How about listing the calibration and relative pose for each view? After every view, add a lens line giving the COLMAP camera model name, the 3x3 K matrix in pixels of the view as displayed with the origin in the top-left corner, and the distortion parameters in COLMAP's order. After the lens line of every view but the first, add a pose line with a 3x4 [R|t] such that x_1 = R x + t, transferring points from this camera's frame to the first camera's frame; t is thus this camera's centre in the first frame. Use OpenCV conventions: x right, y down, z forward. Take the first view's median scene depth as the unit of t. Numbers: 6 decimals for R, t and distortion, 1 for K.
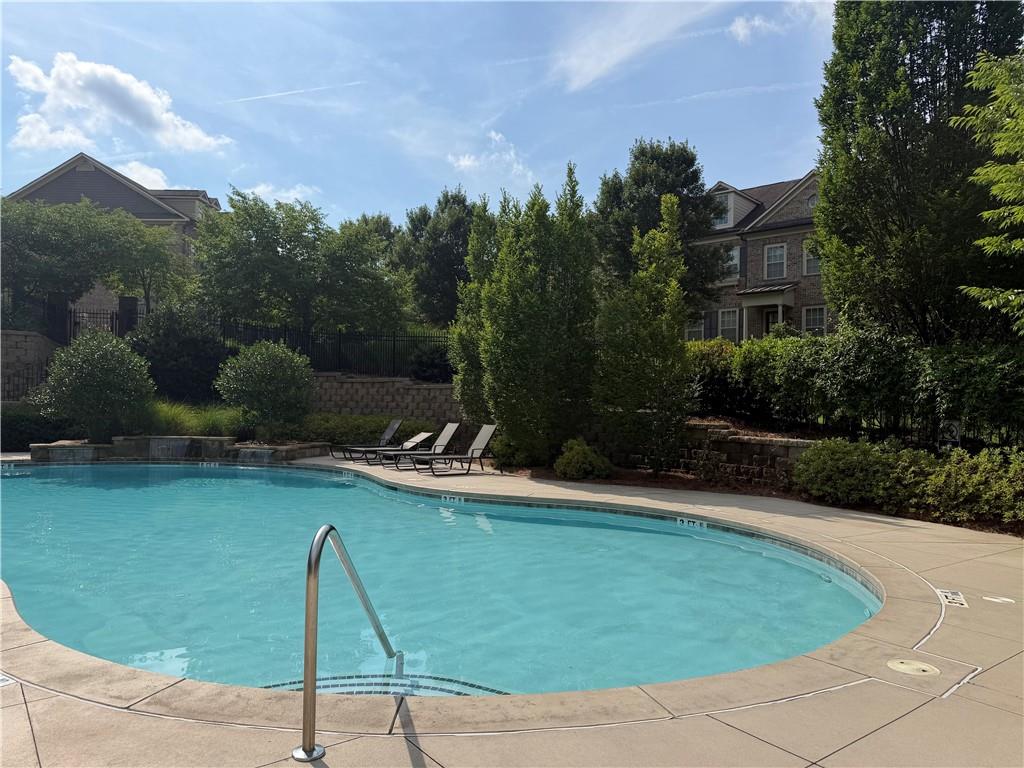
lens RADIAL K [[710.8, 0, 512.0], [0, 710.8, 384.0], [0, 0, 1]] dist [0.026267, 0.000463]
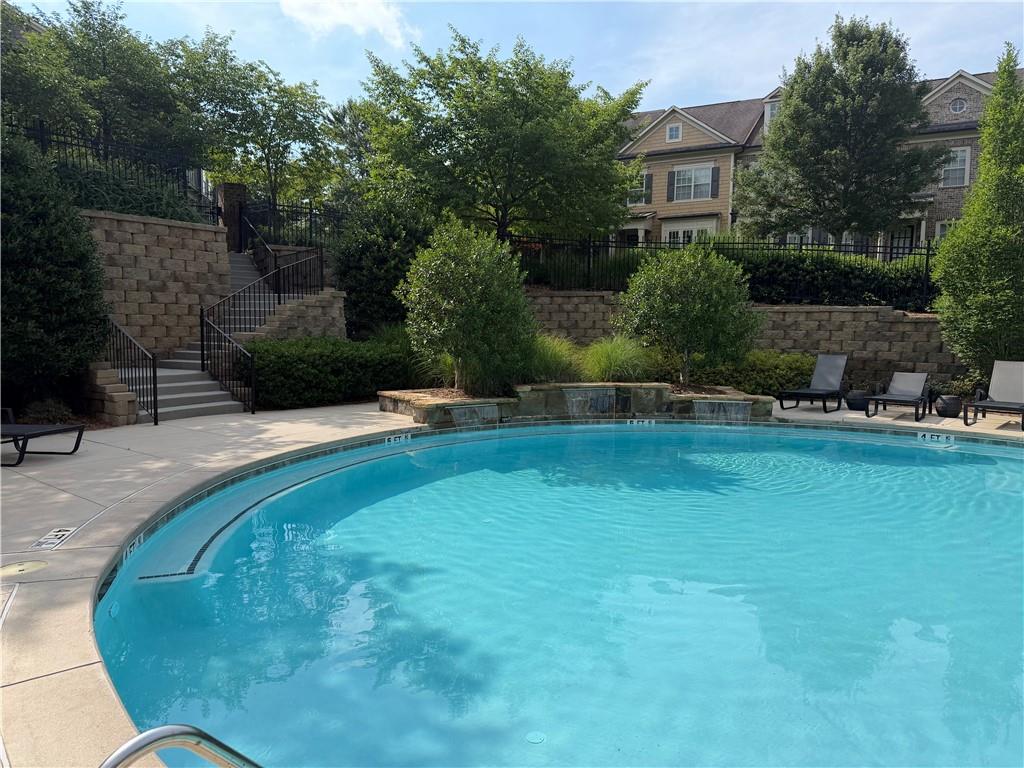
lens RADIAL K [[736.1, 0, 512.0], [0, 736.1, 384.0], [0, 0, 1]] dist [-0.001815, -0.000656]
pose [[0.977449, -0.022011, 0.210021, -0.650595], [0.000275, 0.994685, 0.102964, 0.002266], [-0.211171, -0.100585, 0.972260, 0.320184]]
